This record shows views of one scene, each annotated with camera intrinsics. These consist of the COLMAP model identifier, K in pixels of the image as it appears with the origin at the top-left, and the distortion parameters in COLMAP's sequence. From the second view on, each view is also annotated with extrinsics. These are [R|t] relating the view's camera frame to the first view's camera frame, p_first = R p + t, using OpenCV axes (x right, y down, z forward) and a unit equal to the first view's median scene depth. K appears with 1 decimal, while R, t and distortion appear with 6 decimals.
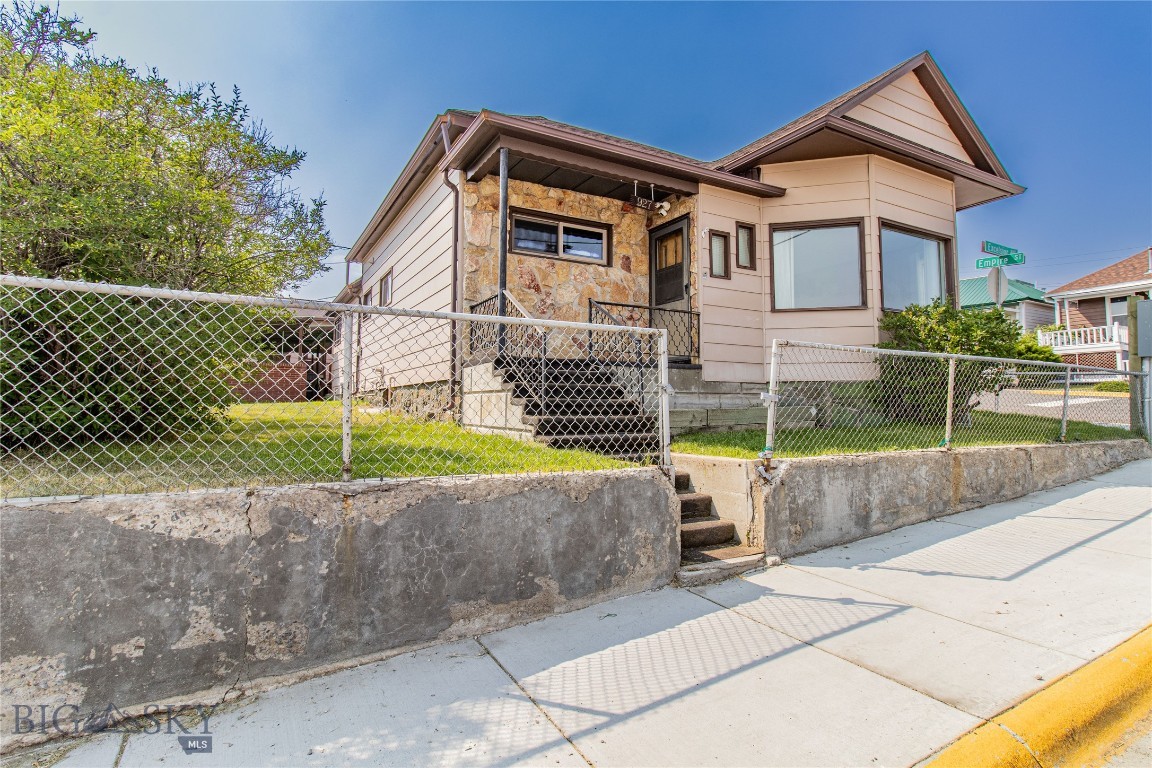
lens RADIAL K [[577.4, 0, 576.8], [0, 577.4, 364.7], [0, 0, 1]] dist [-0.000161, -0.000020]
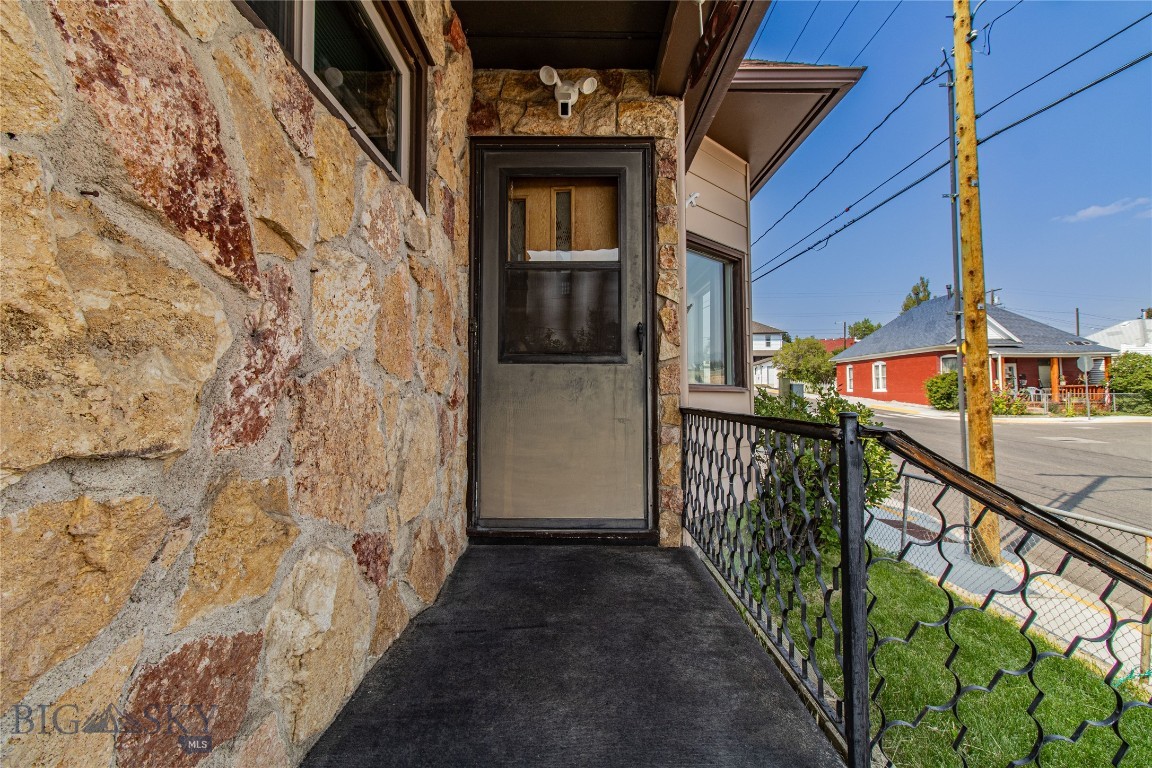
lens RADIAL K [[526.9, 0, 578.6], [0, 526.9, 361.9], [0, 0, 1]] dist [0.004326, 0.000620]
pose [[0.491315, 0.048227, 0.869646, -0.100439], [-0.065386, 0.997691, -0.018388, -0.086431], [-0.868524, -0.047829, 0.493334, 0.699133]]
